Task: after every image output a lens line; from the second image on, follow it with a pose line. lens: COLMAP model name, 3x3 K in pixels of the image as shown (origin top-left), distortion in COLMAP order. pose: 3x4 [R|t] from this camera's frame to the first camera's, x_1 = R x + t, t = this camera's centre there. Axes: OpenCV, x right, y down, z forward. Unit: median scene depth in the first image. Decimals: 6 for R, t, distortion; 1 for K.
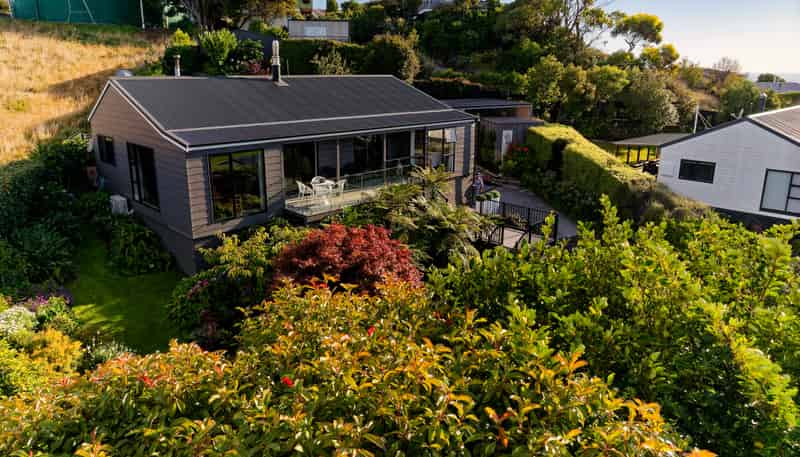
lens RADIAL K [[521.5, 0, 407.8], [0, 521.5, 206.1], [0, 0, 1]] dist [-0.004136, -0.001874]
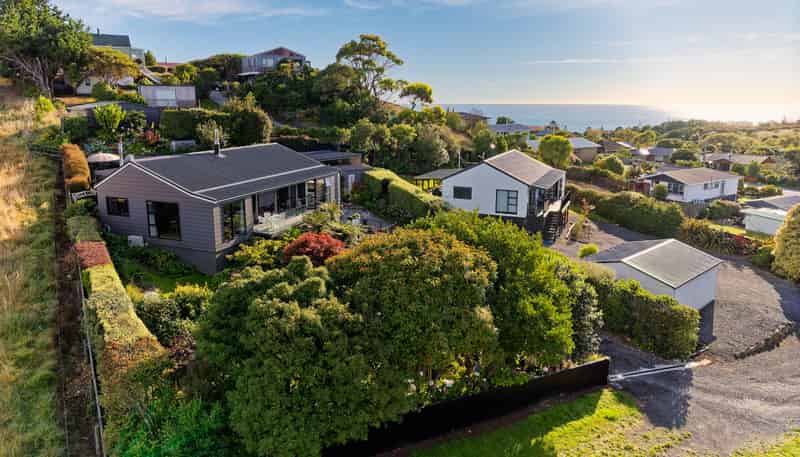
lens RADIAL K [[521.5, 0, 407.8], [0, 521.5, 206.1], [0, 0, 1]] dist [-0.004136, -0.001874]
pose [[0.920999, -0.076771, 0.381924, -0.190799], [0.098118, 0.994498, -0.036702, 0.015149], [-0.377005, 0.071276, 0.923465, -0.363620]]
